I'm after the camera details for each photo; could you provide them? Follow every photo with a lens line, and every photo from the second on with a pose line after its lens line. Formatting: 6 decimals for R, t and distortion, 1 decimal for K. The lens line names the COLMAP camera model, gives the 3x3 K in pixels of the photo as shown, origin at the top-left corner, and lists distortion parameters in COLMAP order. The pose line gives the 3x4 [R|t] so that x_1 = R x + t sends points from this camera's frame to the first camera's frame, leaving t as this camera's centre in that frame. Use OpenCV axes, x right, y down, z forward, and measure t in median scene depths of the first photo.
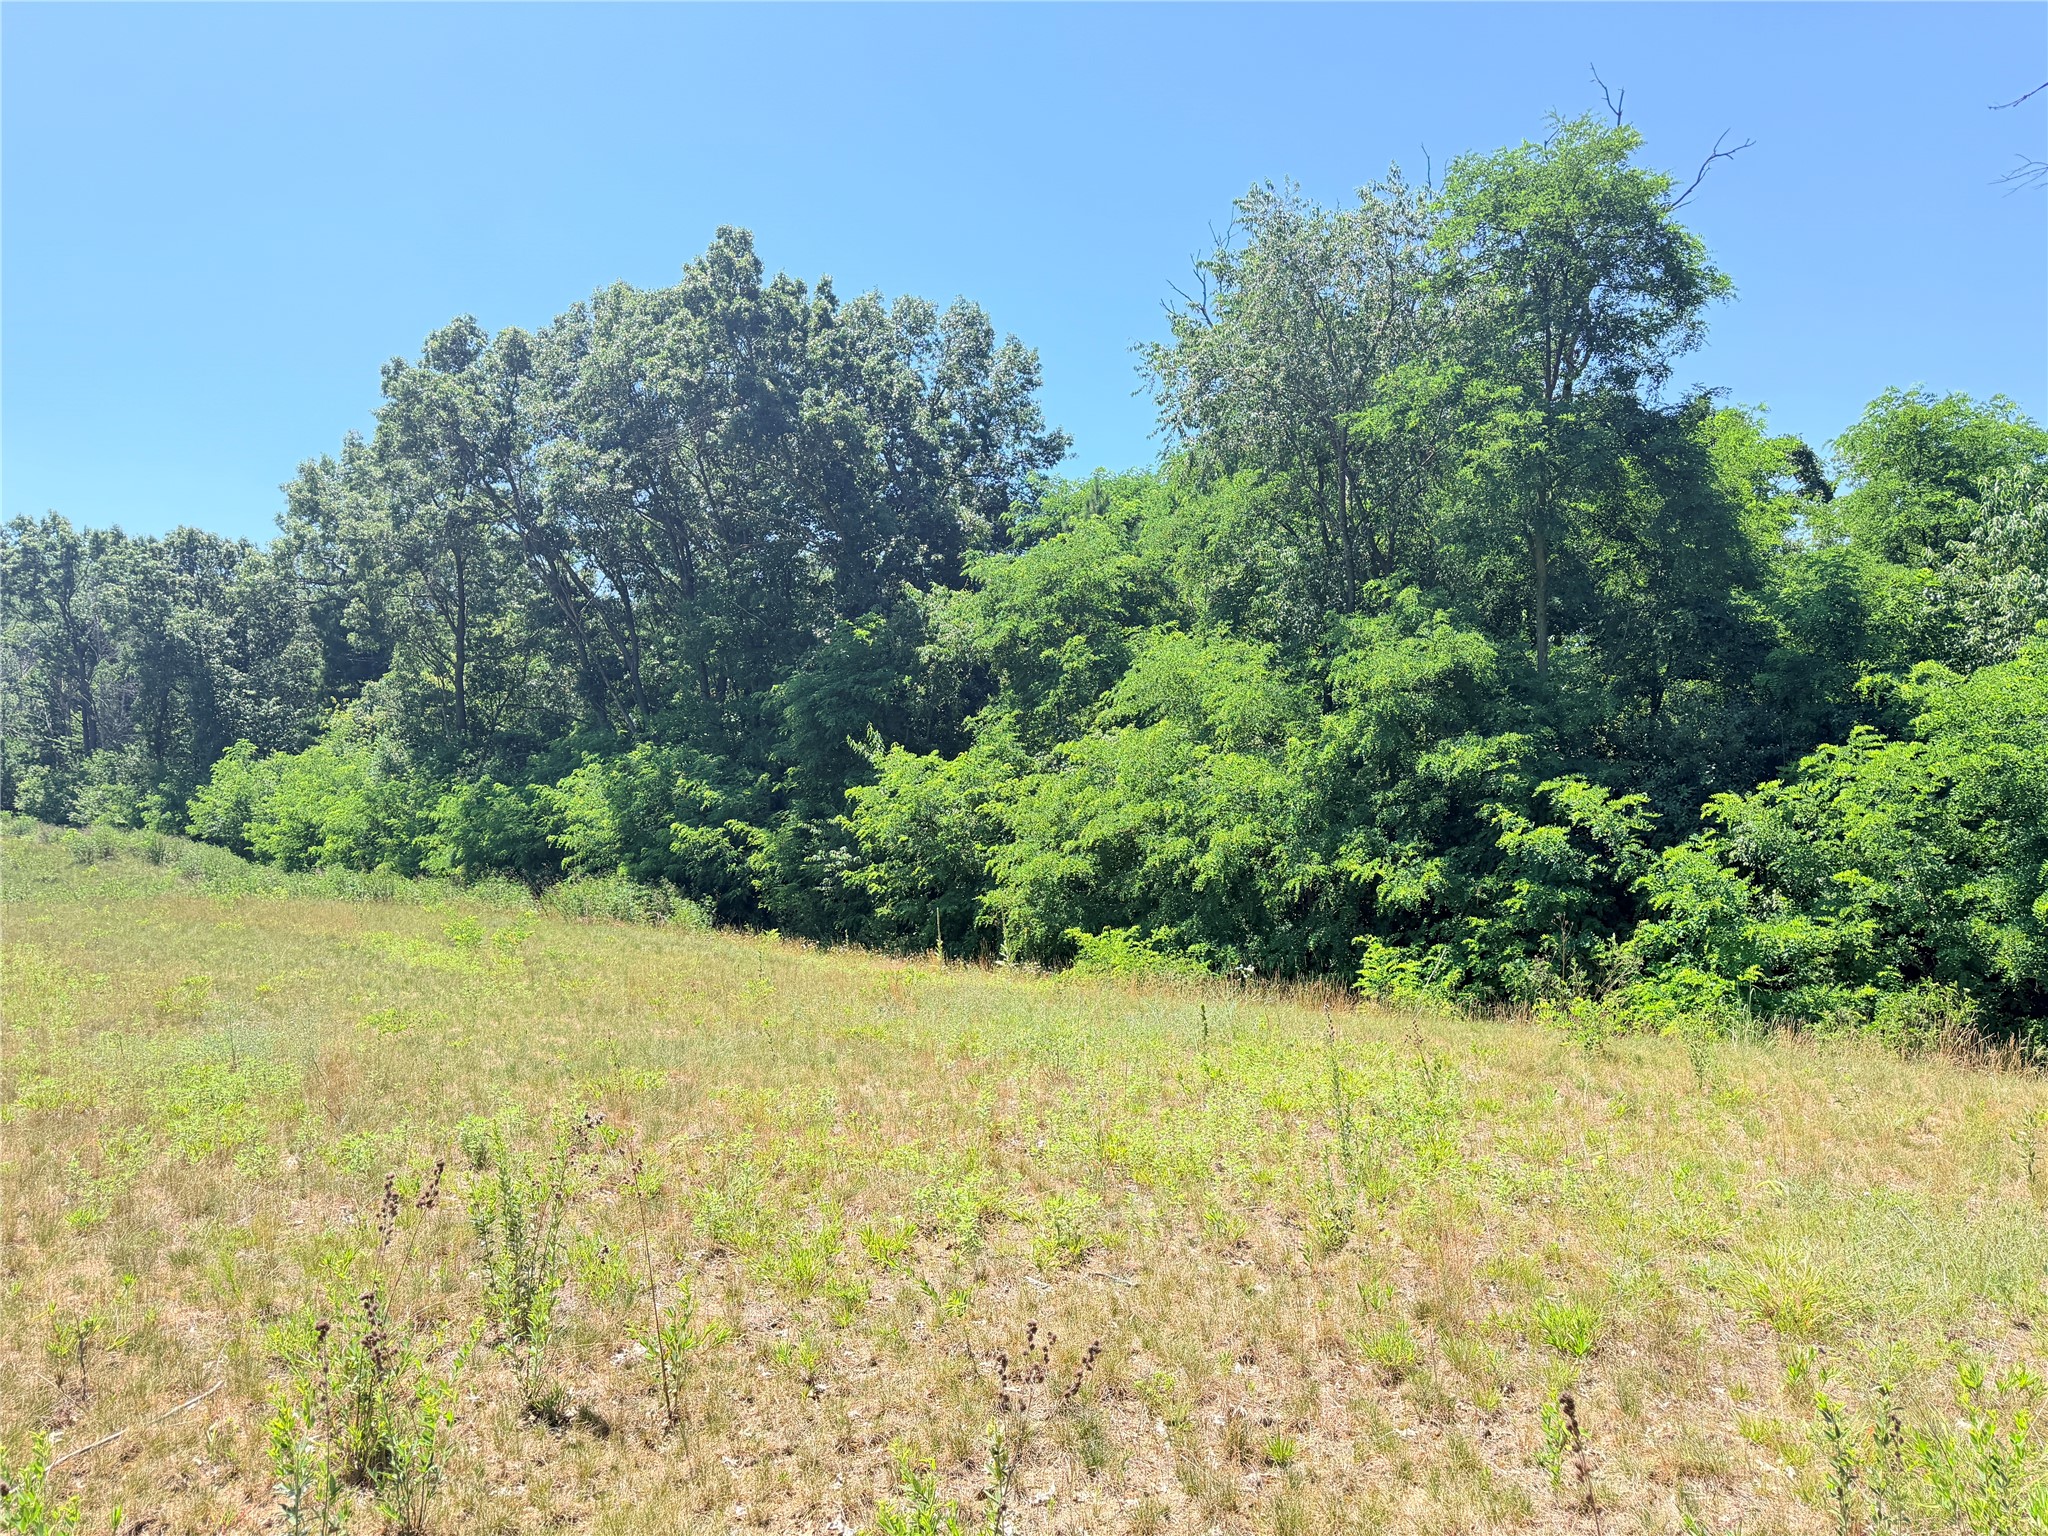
lens RADIAL K [[1411.7, 0, 1022.2], [0, 1411.7, 752.6], [0, 0, 1]] dist [0.049768, -0.084247]
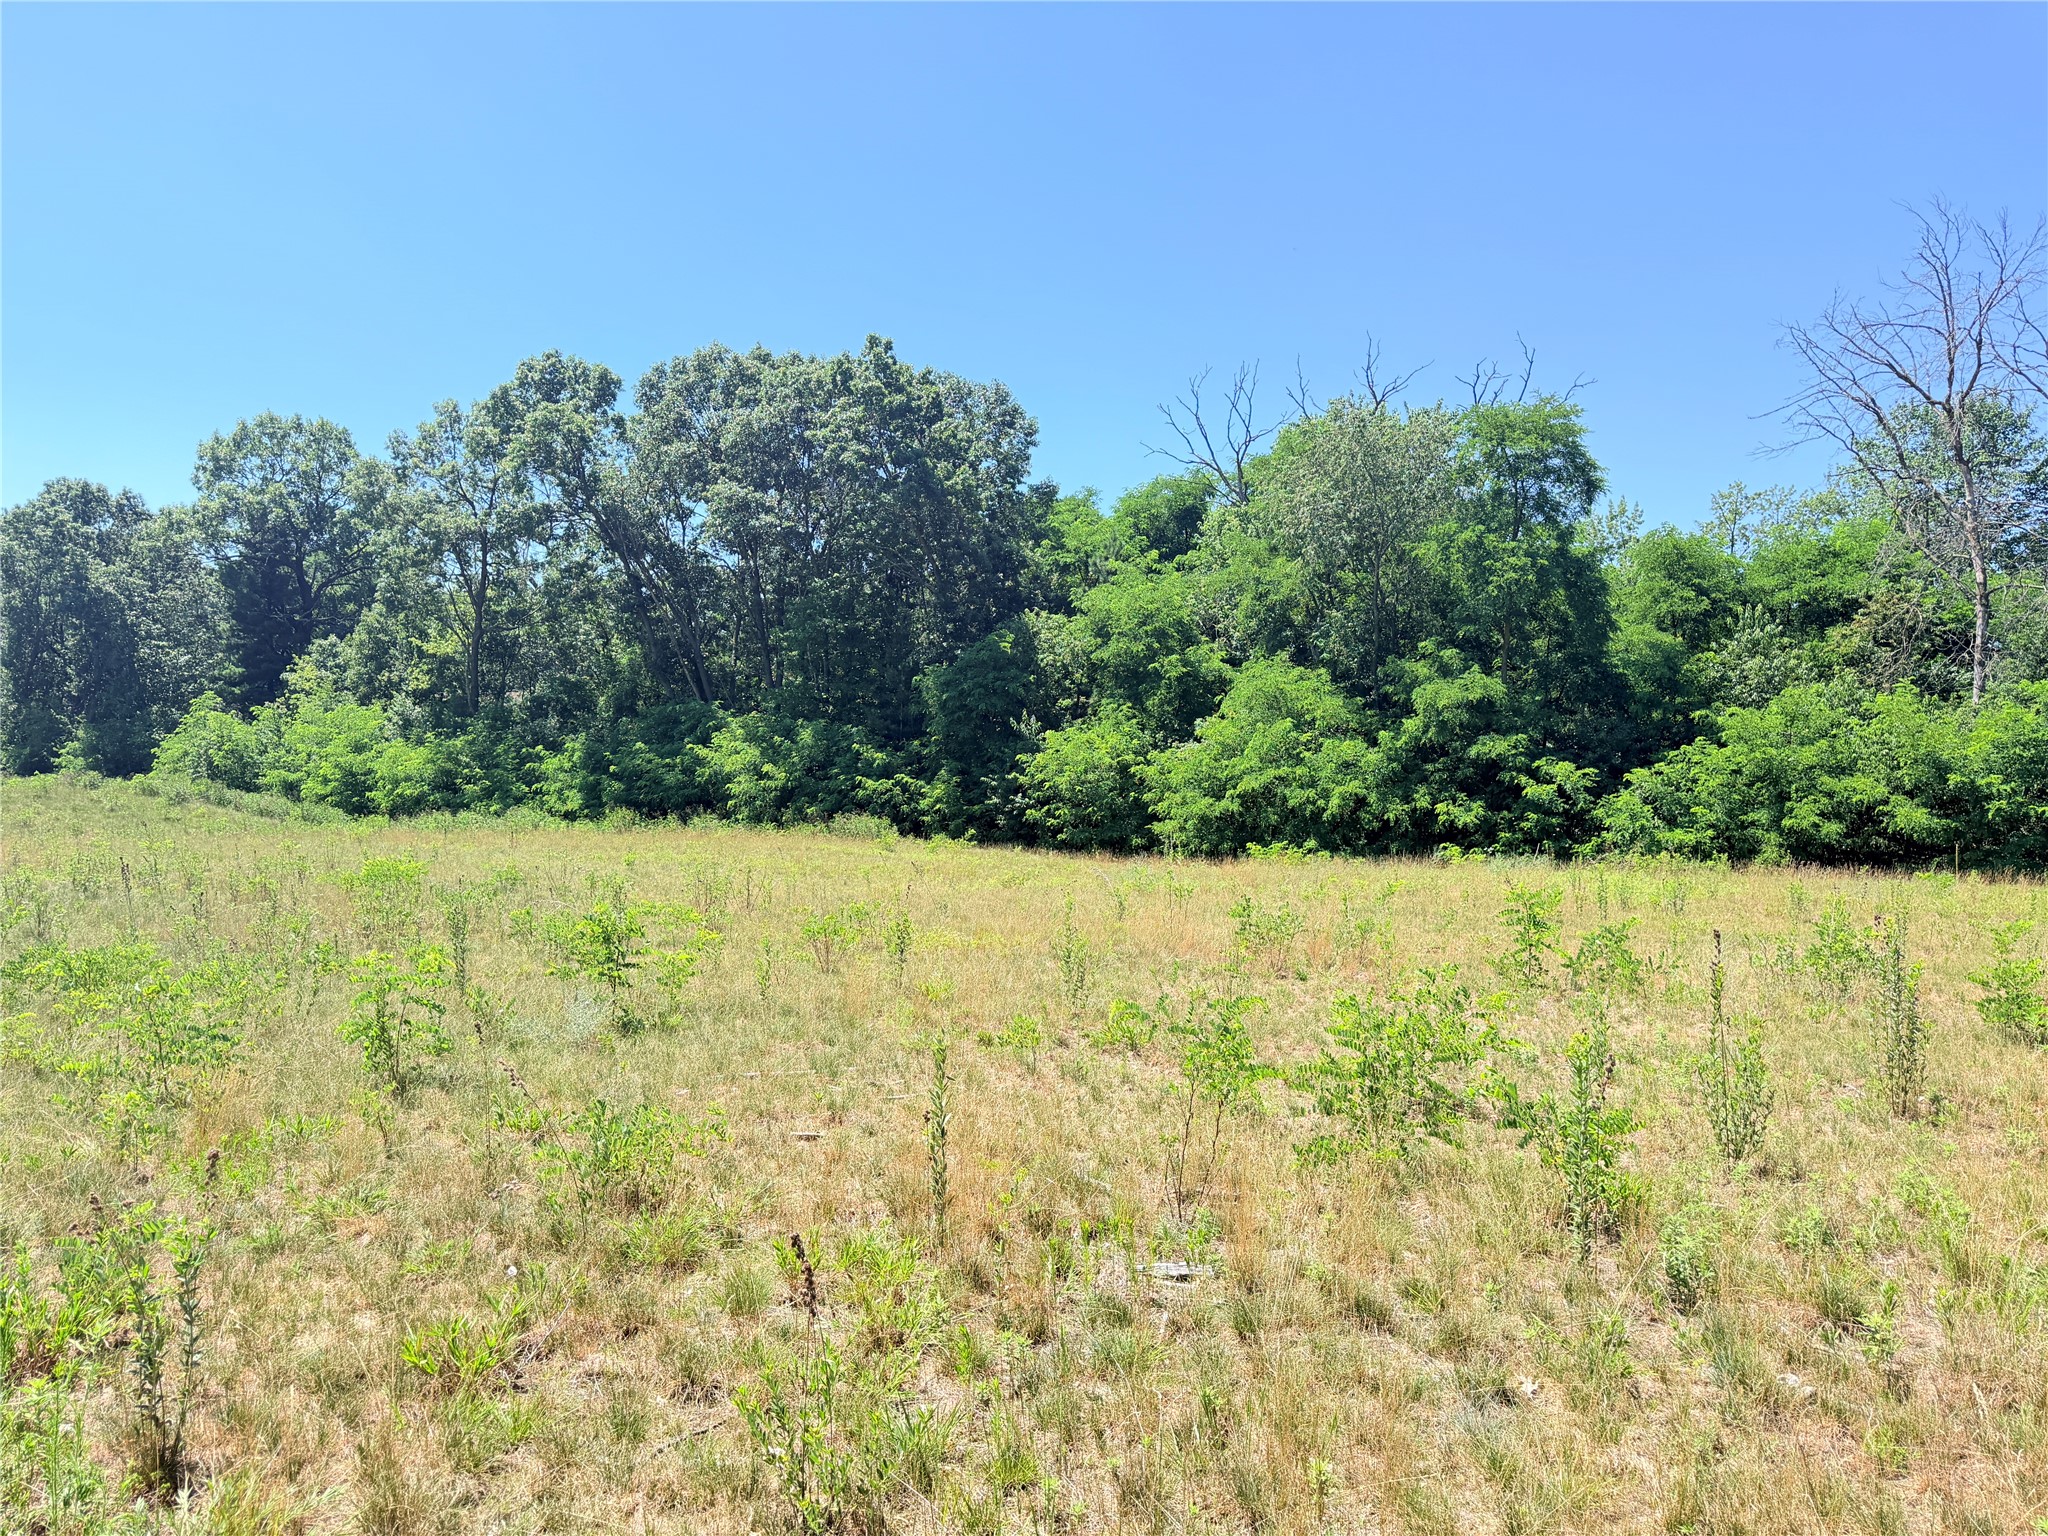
lens RADIAL K [[1411.7, 0, 1019.4], [0, 1411.7, 751.5], [0, 0, 1]] dist [0.049768, -0.084247]
pose [[0.971183, 0.011659, 0.238050, -0.668895], [-0.019787, 0.999299, 0.031785, -0.034204], [-0.237512, -0.035580, 0.970733, -0.596760]]
